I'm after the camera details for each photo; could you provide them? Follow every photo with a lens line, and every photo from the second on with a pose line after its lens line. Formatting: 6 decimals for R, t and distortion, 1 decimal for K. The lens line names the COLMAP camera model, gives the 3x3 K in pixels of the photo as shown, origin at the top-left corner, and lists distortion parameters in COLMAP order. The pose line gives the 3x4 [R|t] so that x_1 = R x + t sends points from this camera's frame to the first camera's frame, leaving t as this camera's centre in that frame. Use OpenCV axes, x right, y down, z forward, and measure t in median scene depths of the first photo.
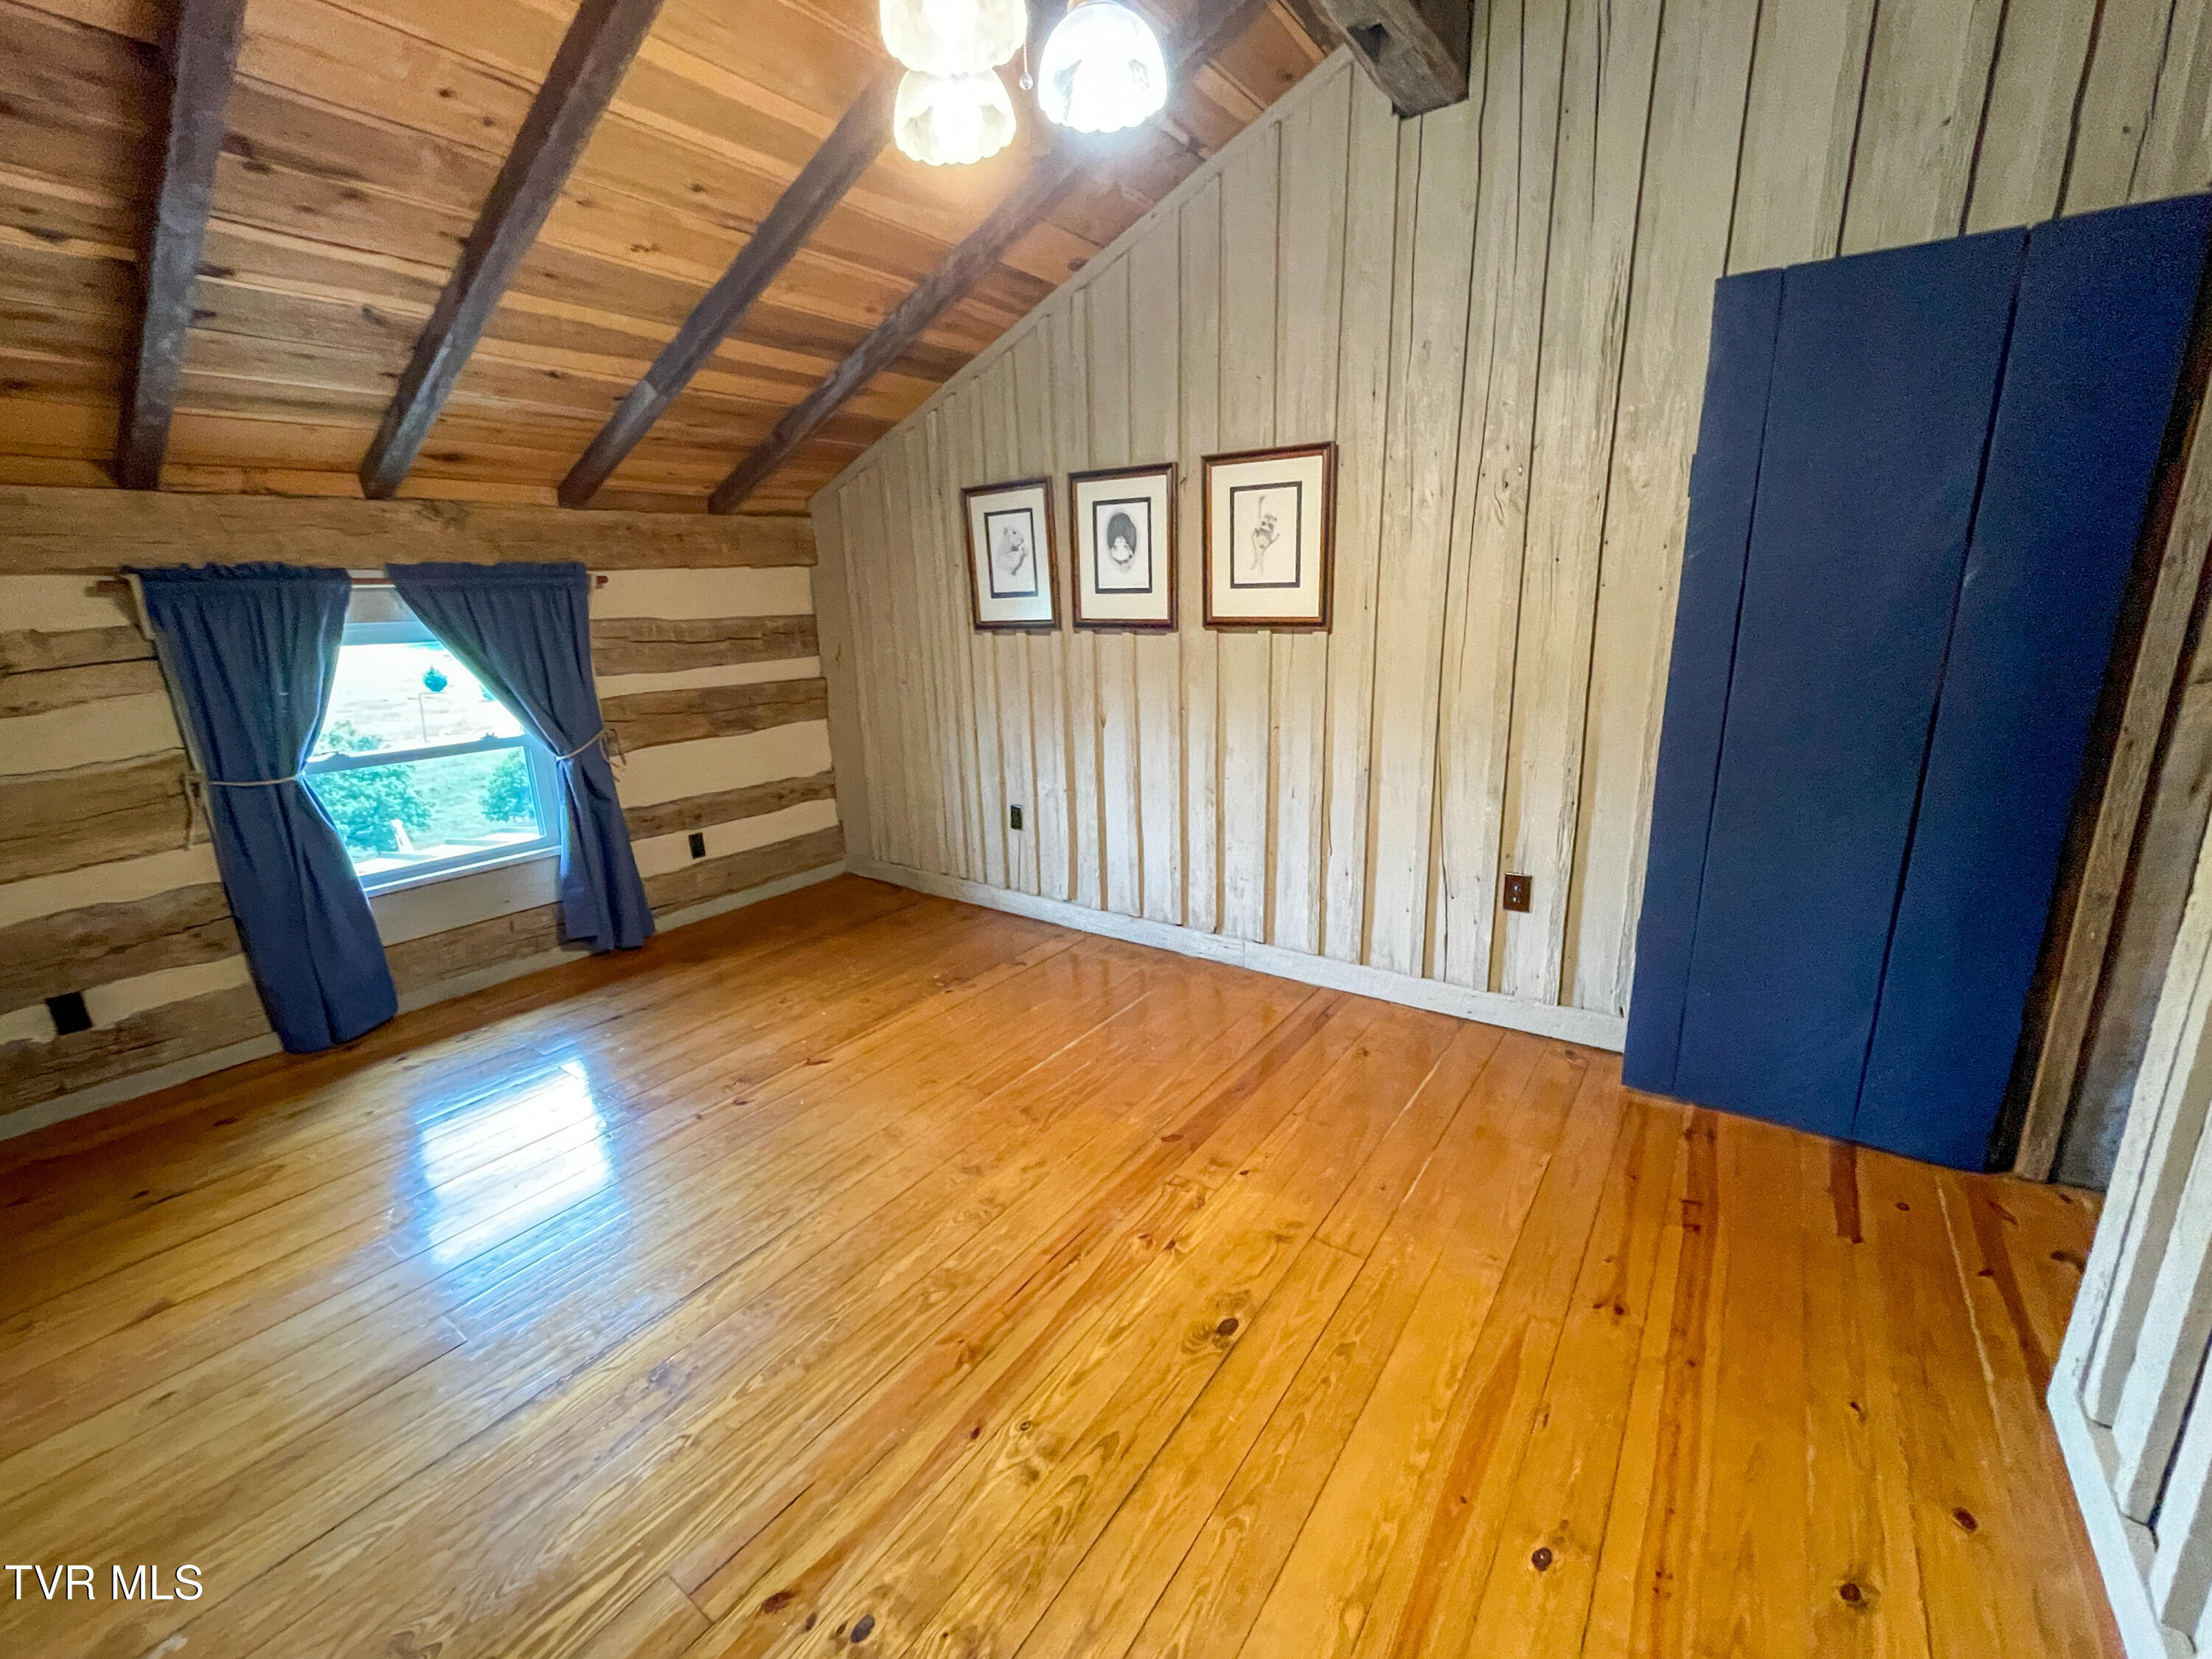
lens RADIAL K [[922.9, 0, 1105.9], [0, 922.9, 821.2], [0, 0, 1]] dist [-0.002504, -0.000069]
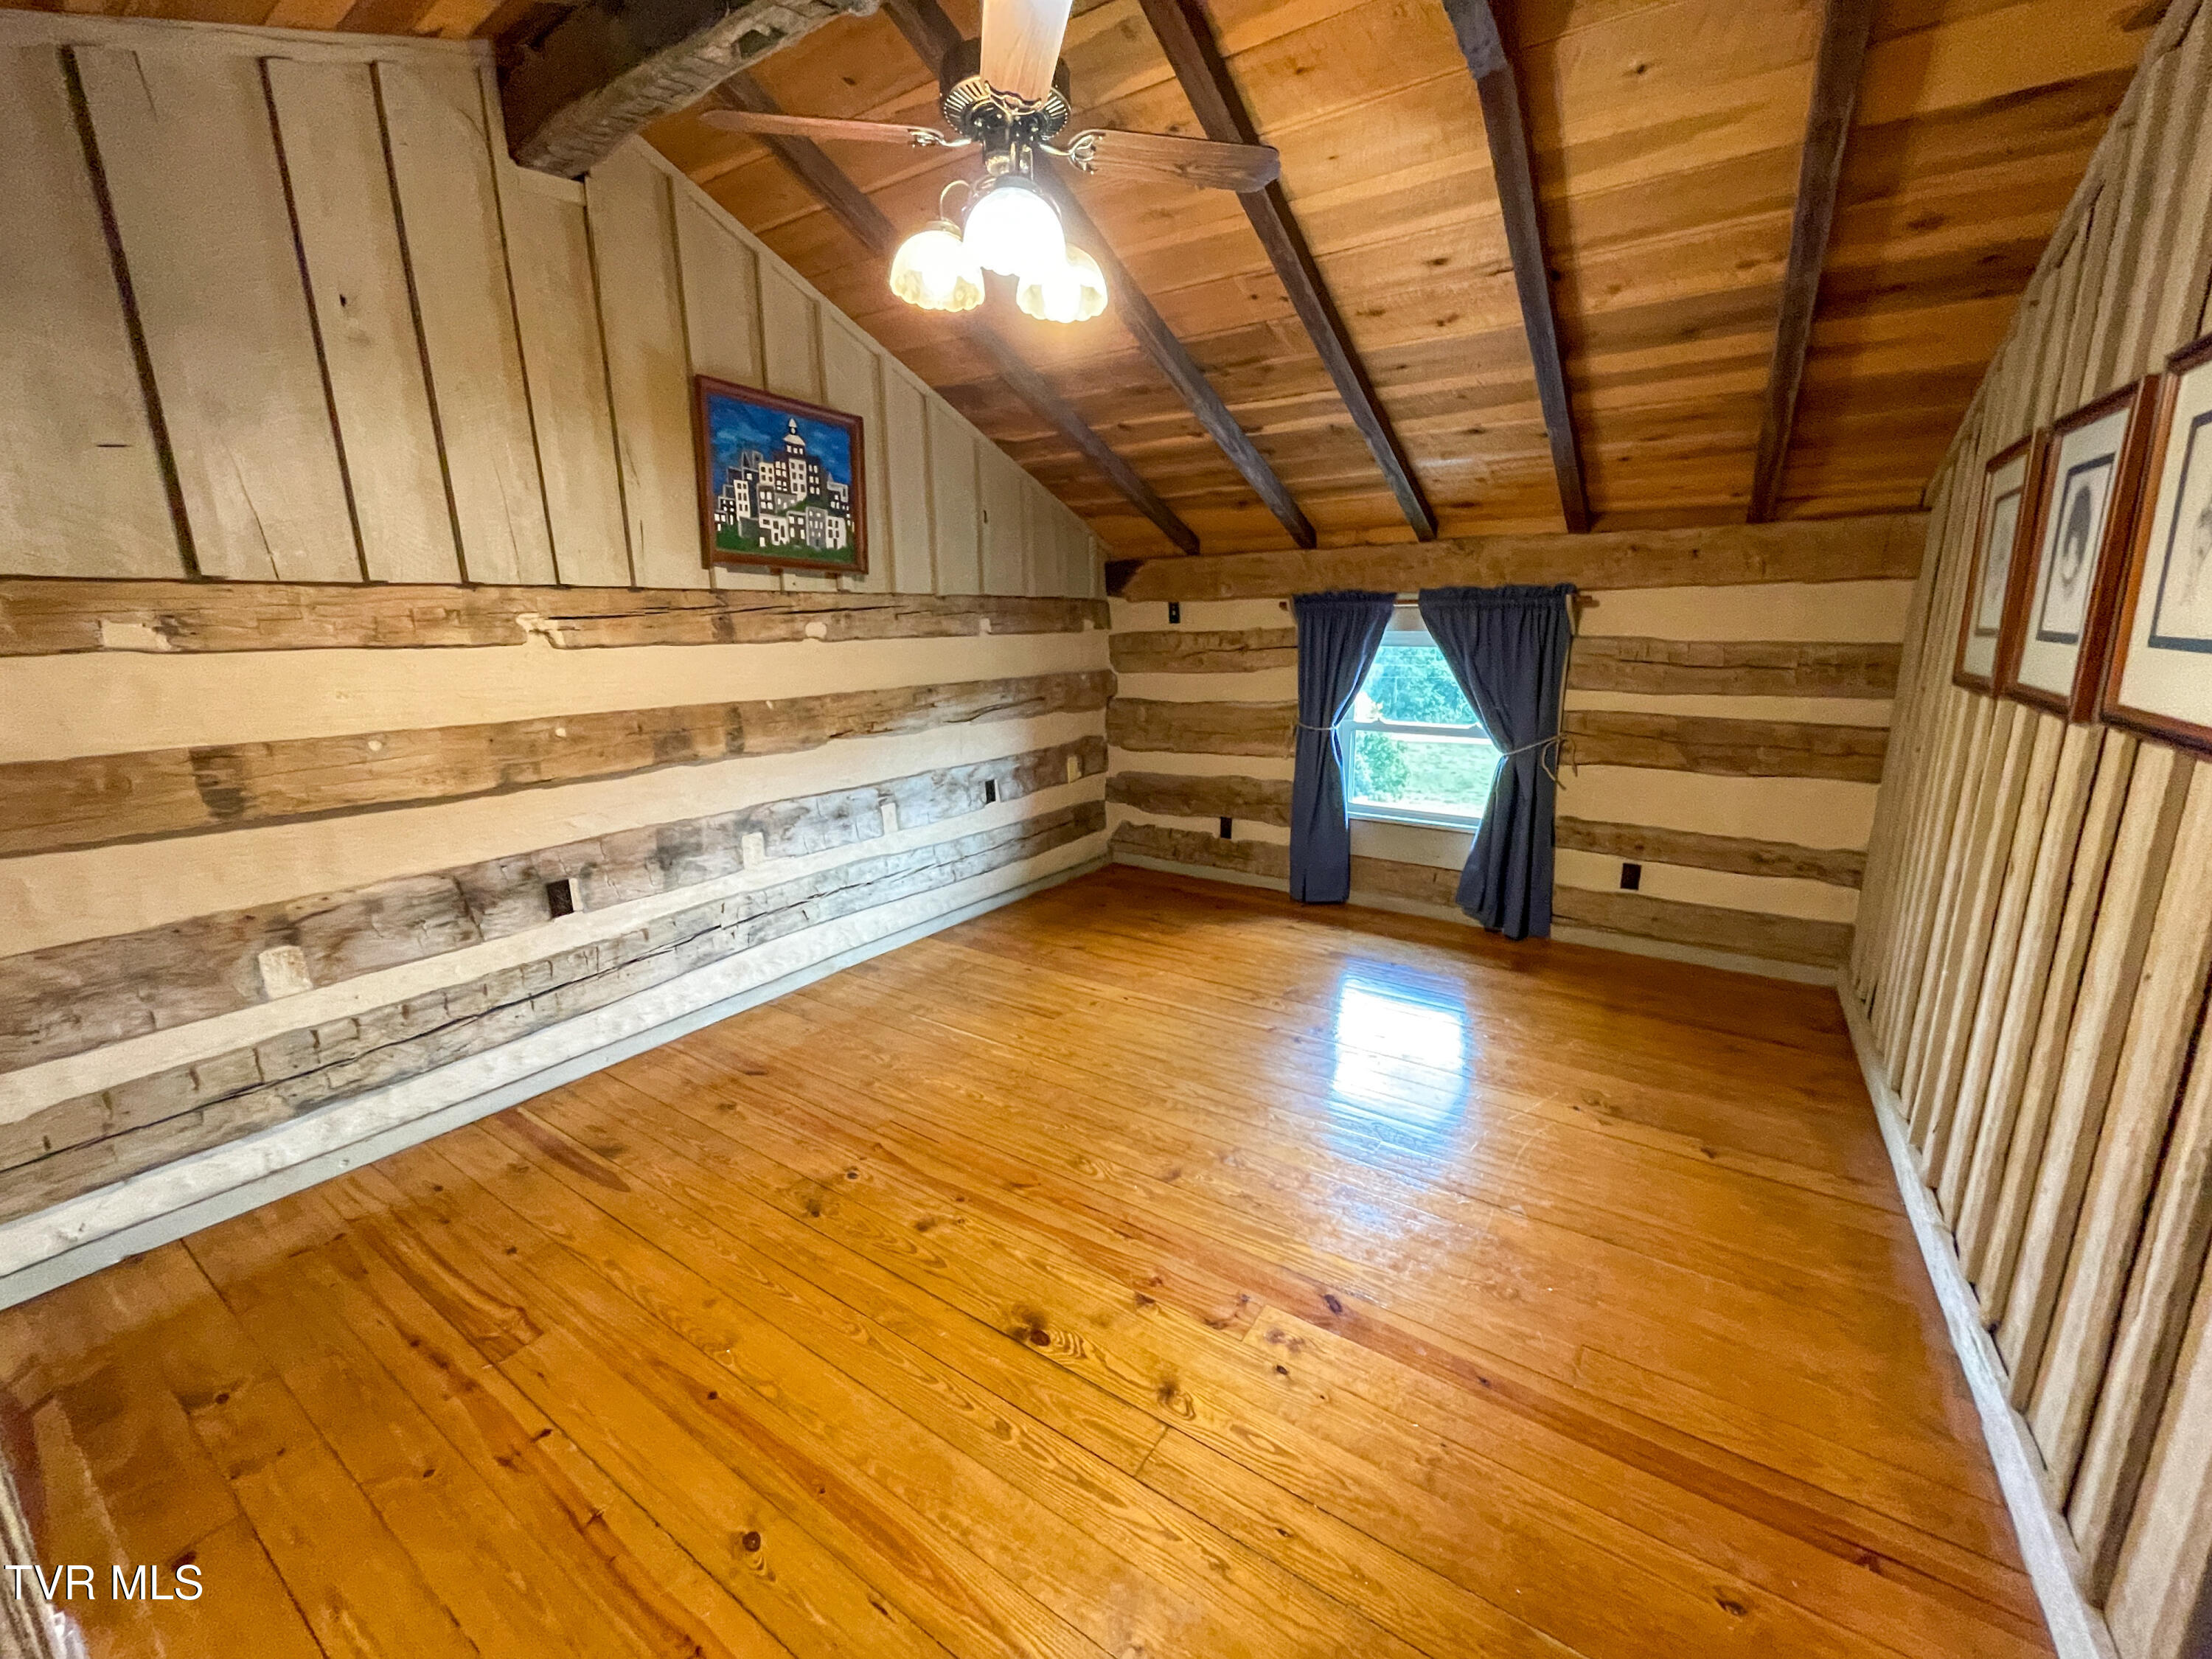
lens RADIAL K [[922.9, 0, 1105.9], [0, 922.9, 821.2], [0, 0, 1]] dist [-0.002504, -0.000069]
pose [[0.017984, 0.246778, -0.968905, 0.547994], [-0.233548, 0.943291, 0.235920, -0.150643], [0.972179, 0.222043, 0.074598, 0.466940]]
